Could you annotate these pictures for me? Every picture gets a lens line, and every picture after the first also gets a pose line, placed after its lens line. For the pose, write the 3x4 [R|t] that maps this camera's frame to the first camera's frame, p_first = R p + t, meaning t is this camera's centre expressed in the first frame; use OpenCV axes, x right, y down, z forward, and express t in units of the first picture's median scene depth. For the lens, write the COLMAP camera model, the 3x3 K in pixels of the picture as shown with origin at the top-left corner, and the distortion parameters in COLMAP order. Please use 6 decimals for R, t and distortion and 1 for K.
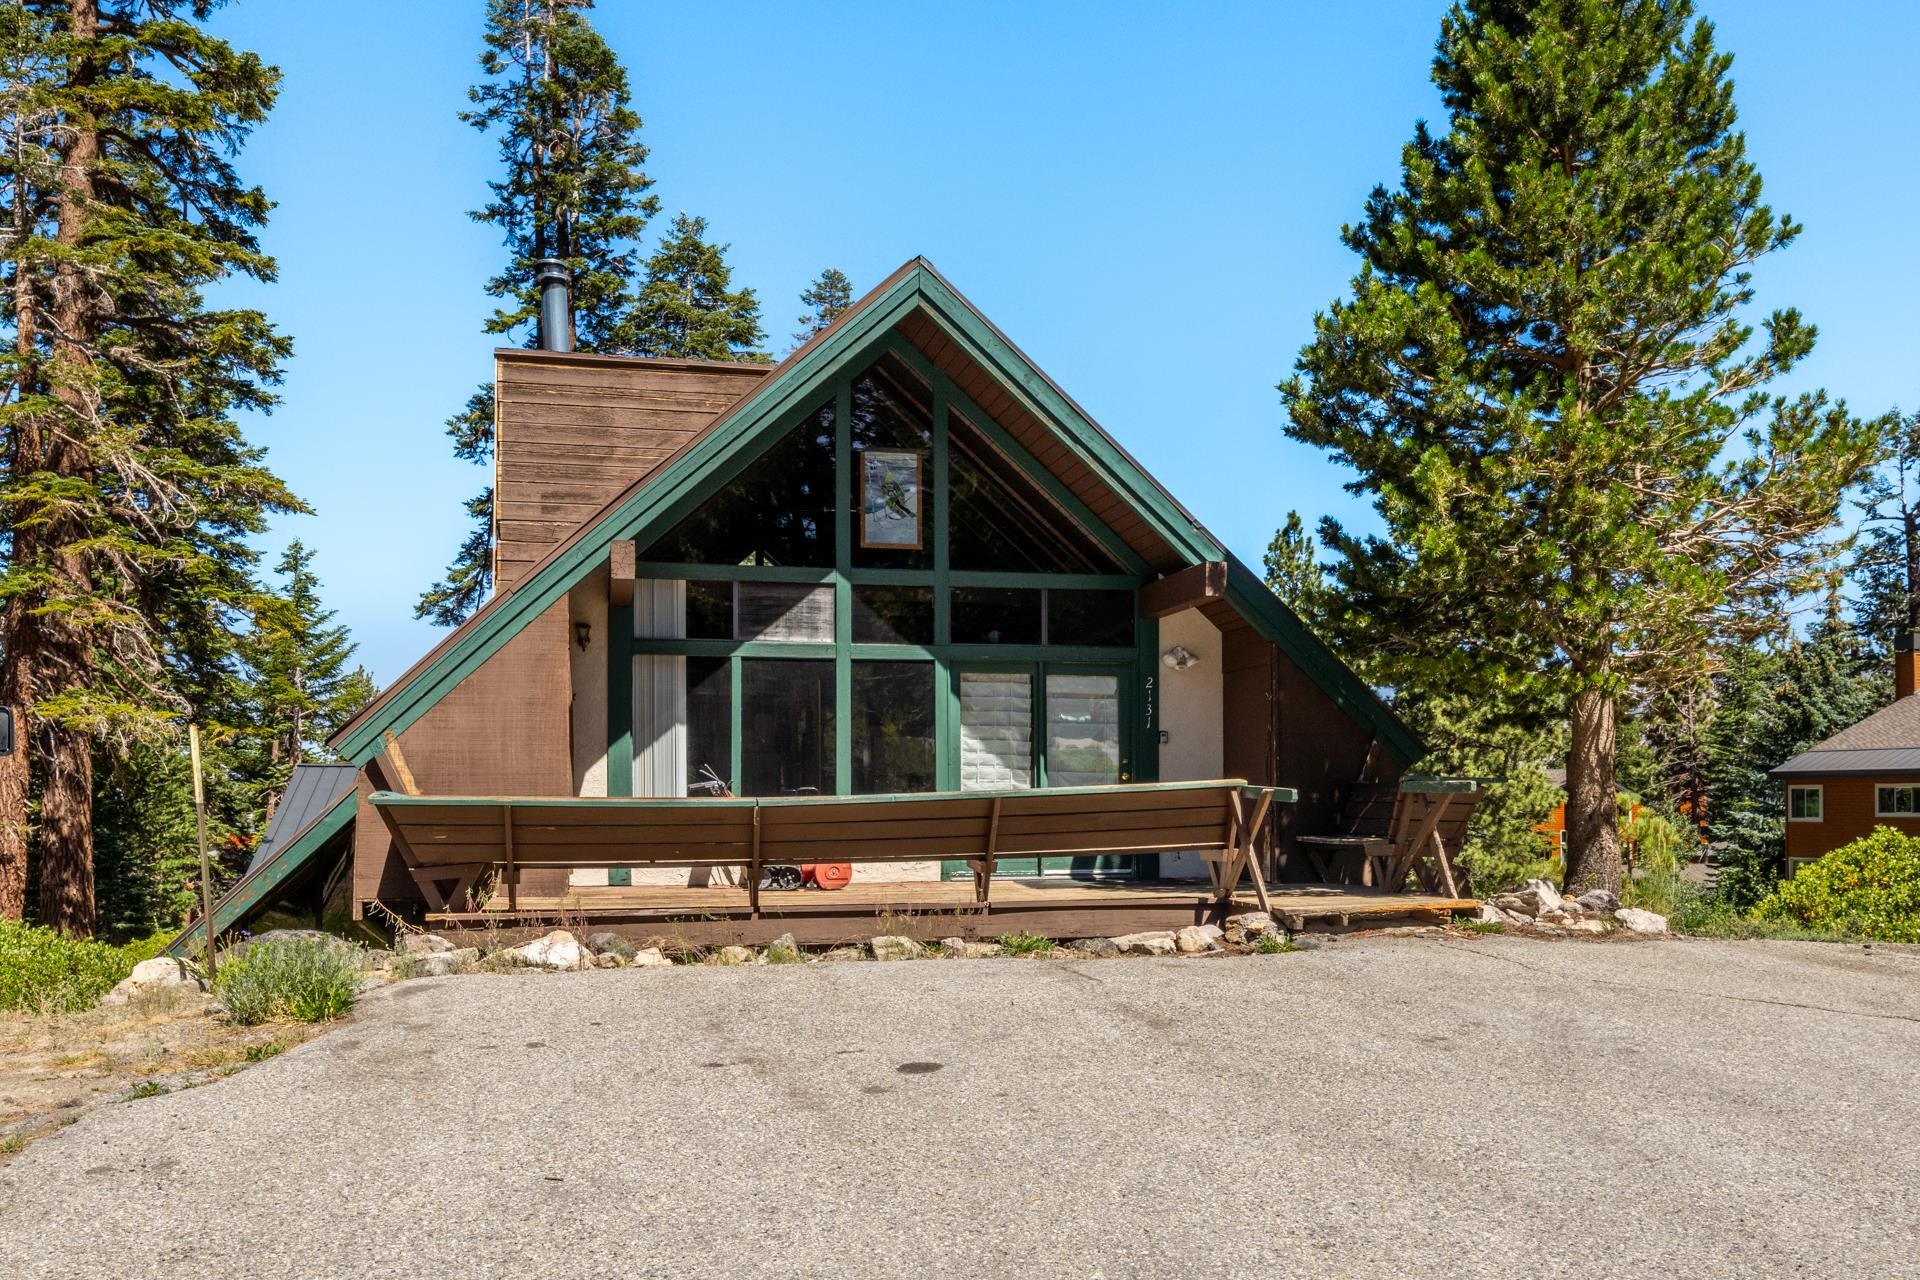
lens RADIAL K [[1571.8, 0, 944.9], [0, 1571.8, 754.4], [0, 0, 1]] dist [0.004893, 0.003823]
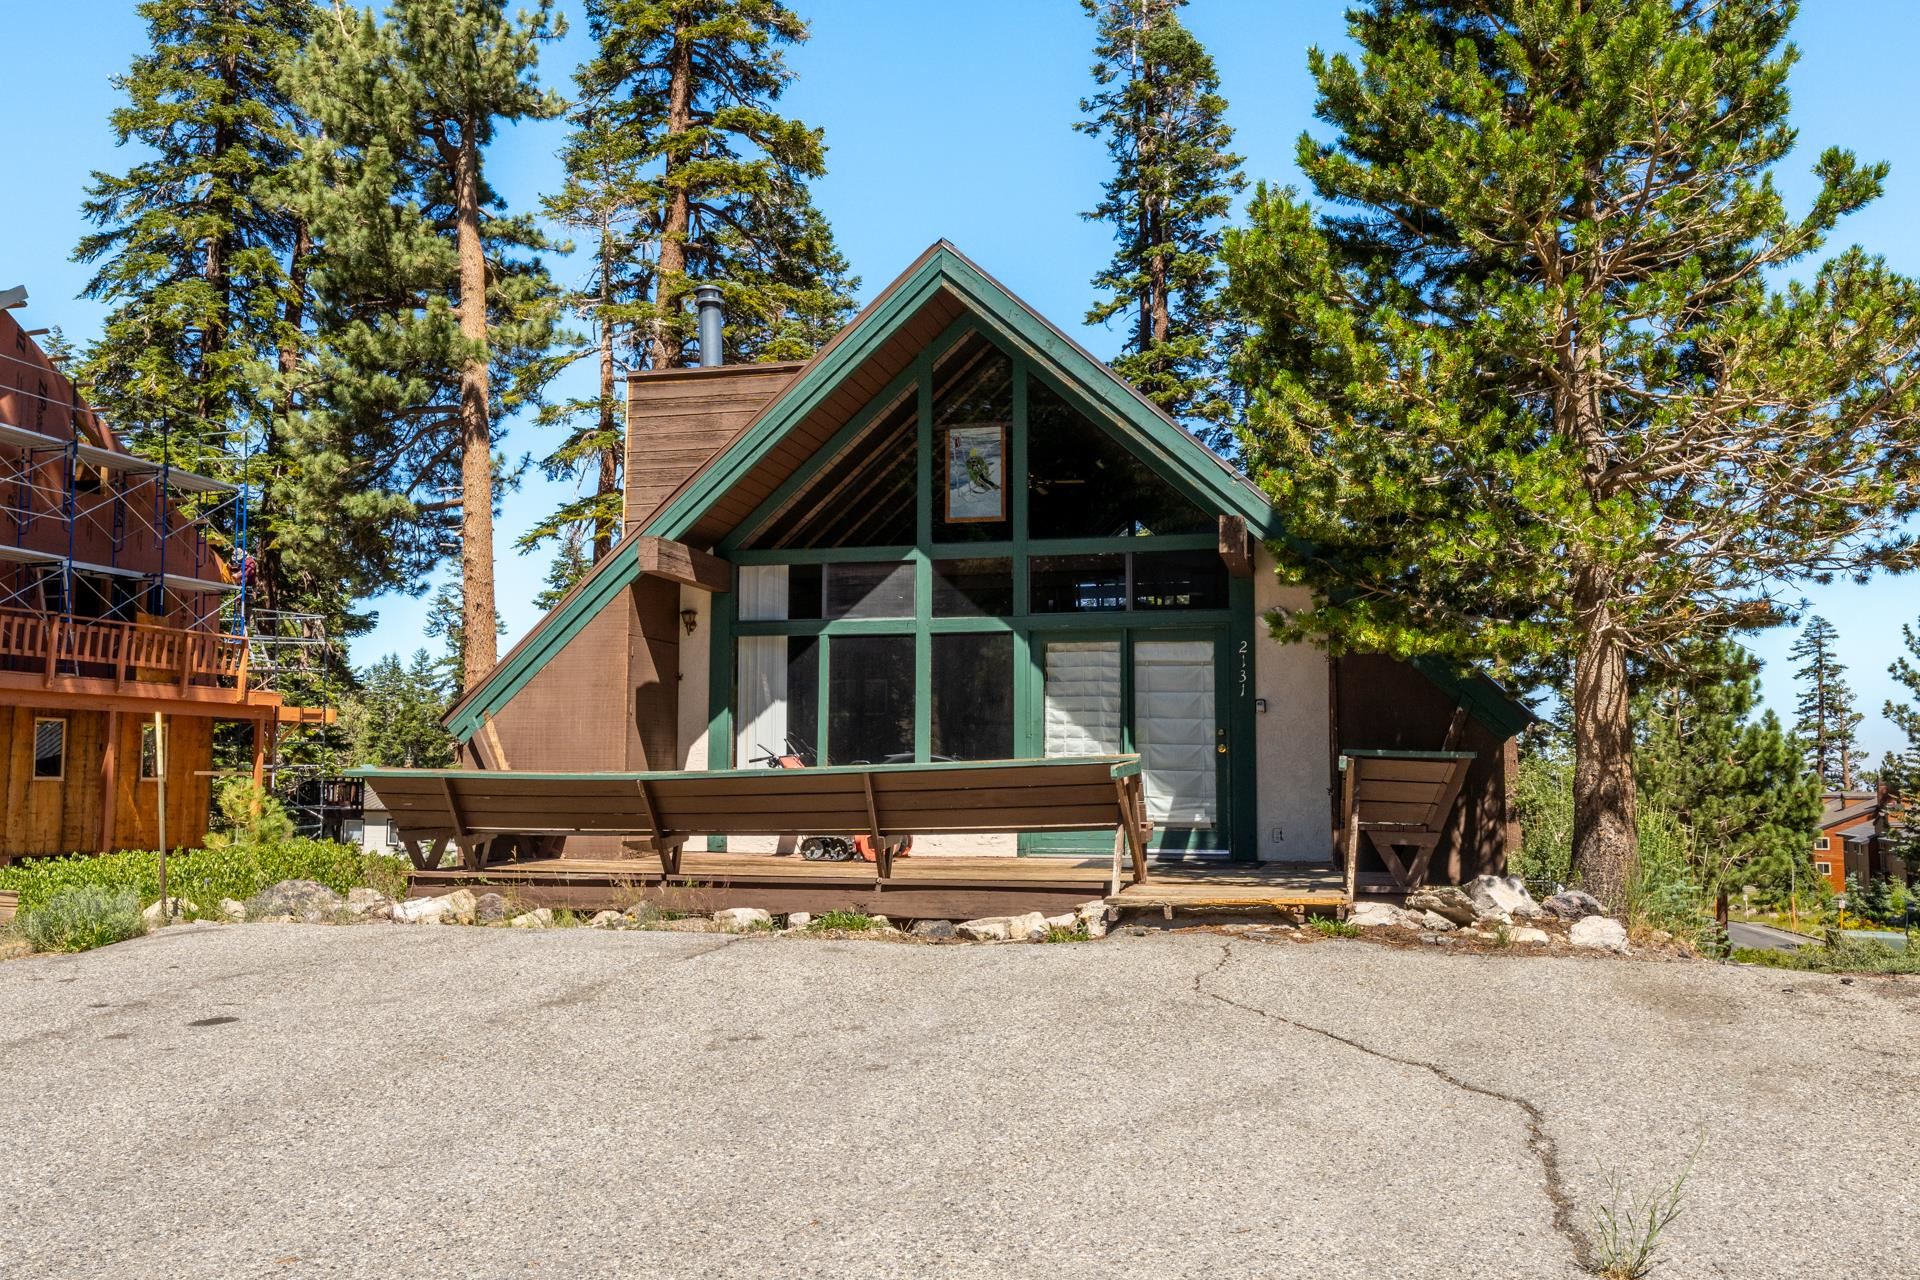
lens RADIAL K [[1573.9, 0, 960.0], [0, 1573.9, 640.0], [0, 0, 1]] dist [-0.002074, -0.001832]
pose [[0.888723, -0.032376, -0.457301, 0.417925], [0.009314, 0.998572, -0.052595, -0.002852], [0.458351, 0.042483, 0.887755, 0.105830]]
